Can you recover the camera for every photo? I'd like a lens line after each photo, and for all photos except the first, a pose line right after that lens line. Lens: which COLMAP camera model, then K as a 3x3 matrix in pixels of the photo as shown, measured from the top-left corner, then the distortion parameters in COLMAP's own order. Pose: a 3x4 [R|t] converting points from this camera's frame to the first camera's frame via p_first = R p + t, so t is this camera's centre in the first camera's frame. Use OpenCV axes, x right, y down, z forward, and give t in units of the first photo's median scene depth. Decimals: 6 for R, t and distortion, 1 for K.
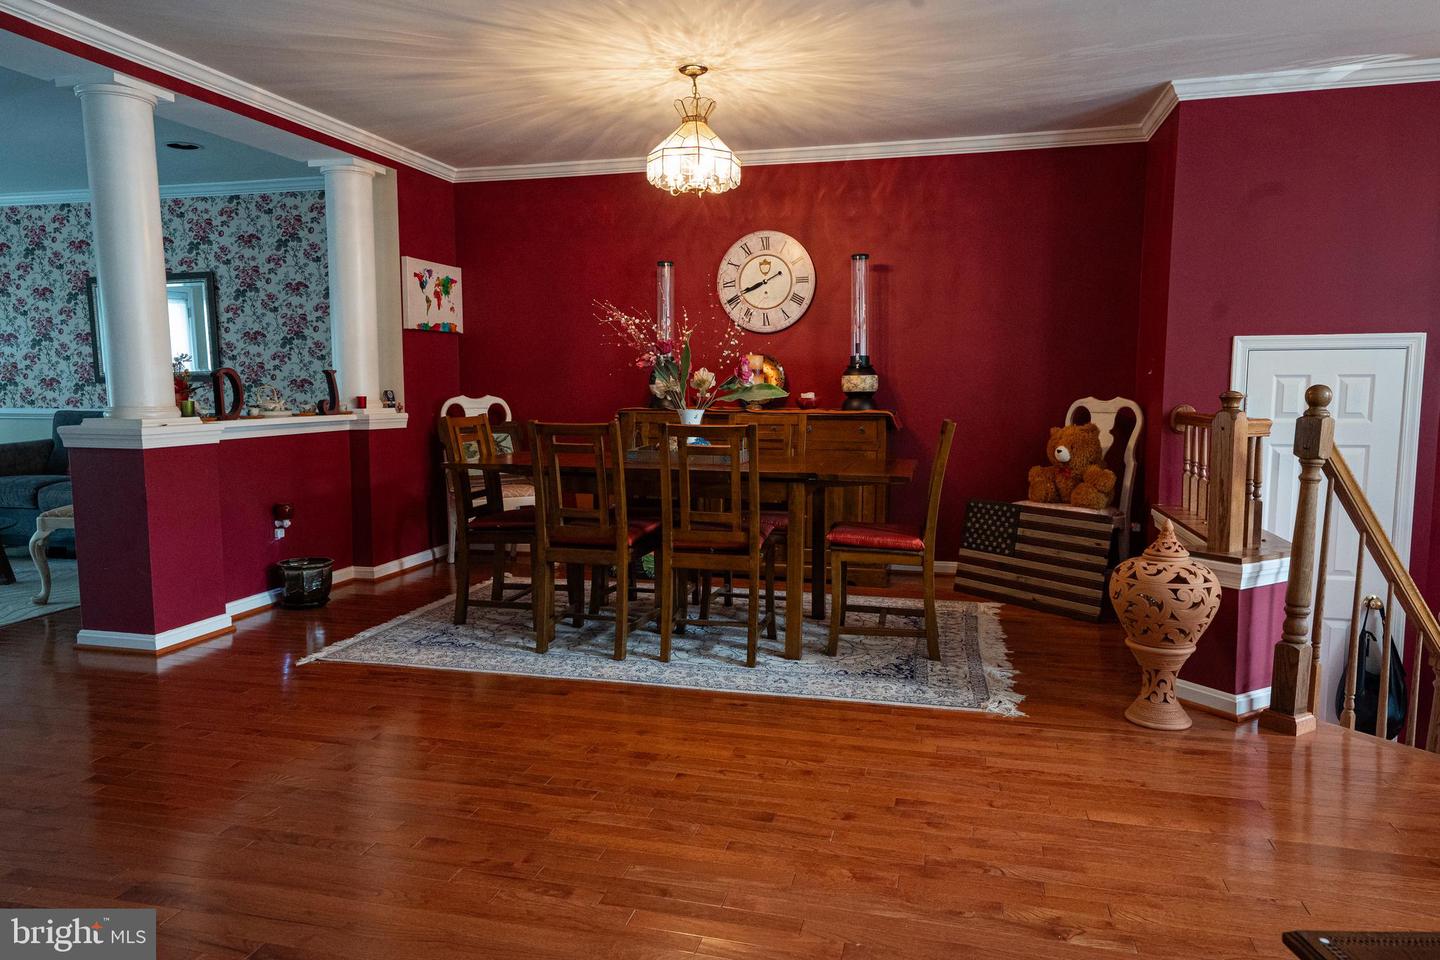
lens RADIAL K [[947.0, 0, 722.2], [0, 947.0, 479.9], [0, 0, 1]] dist [0.010322, 0.003442]
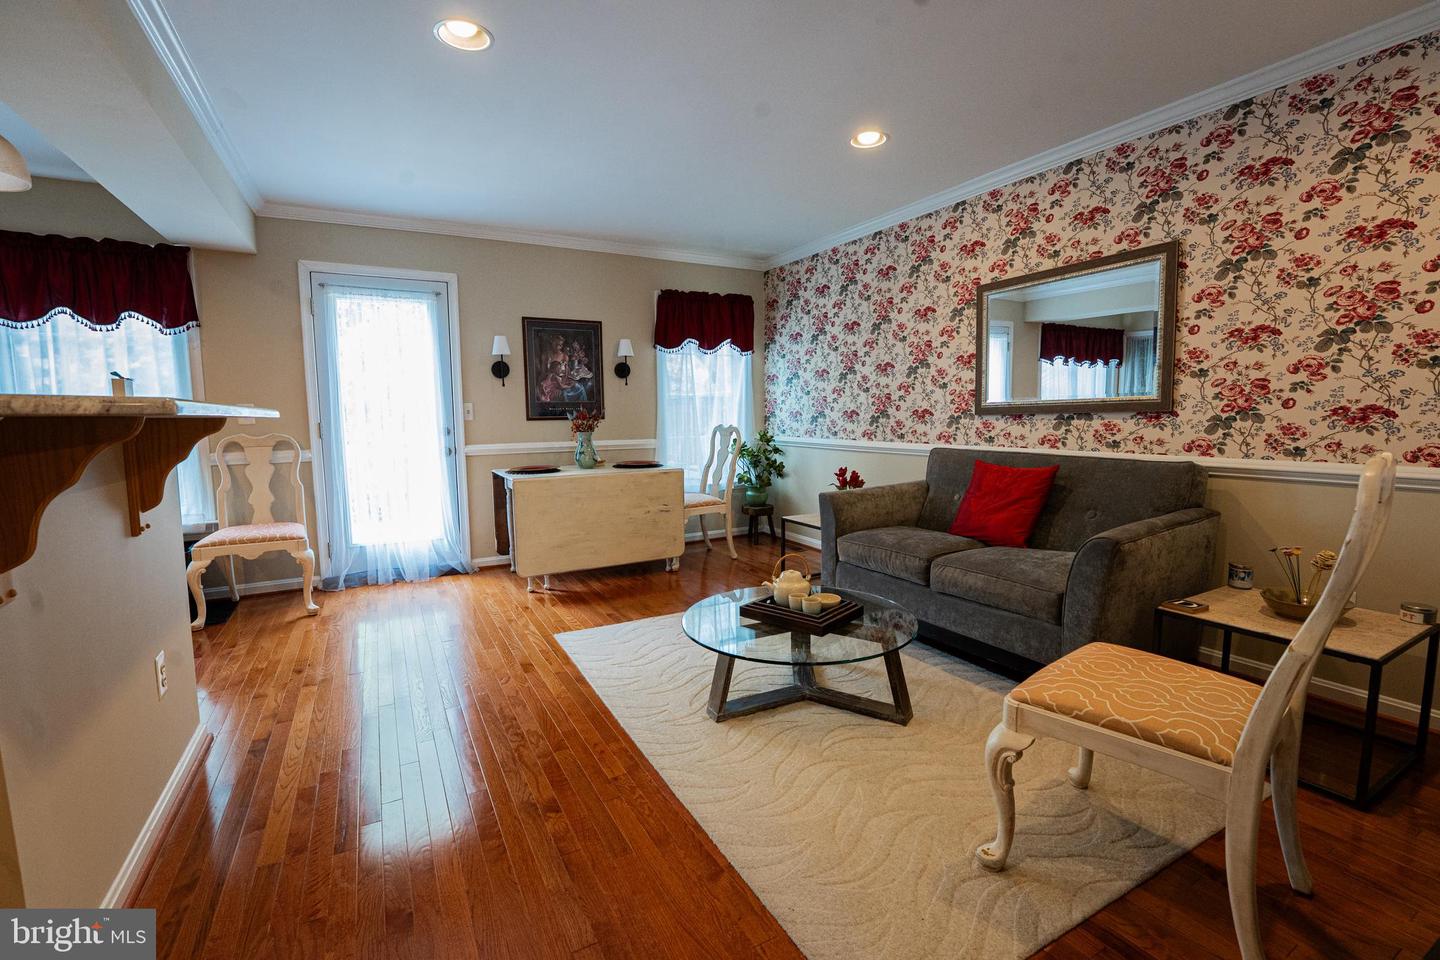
lens RADIAL K [[628.1, 0, 721.7], [0, 628.1, 478.8], [0, 0, 1]] dist [-0.020835, 0.002145]
pose [[0.686848, 0.068250, -0.723590, -0.430465], [-0.067408, 0.997272, 0.030079, -0.050018], [0.723669, 0.028116, 0.689575, 0.489197]]
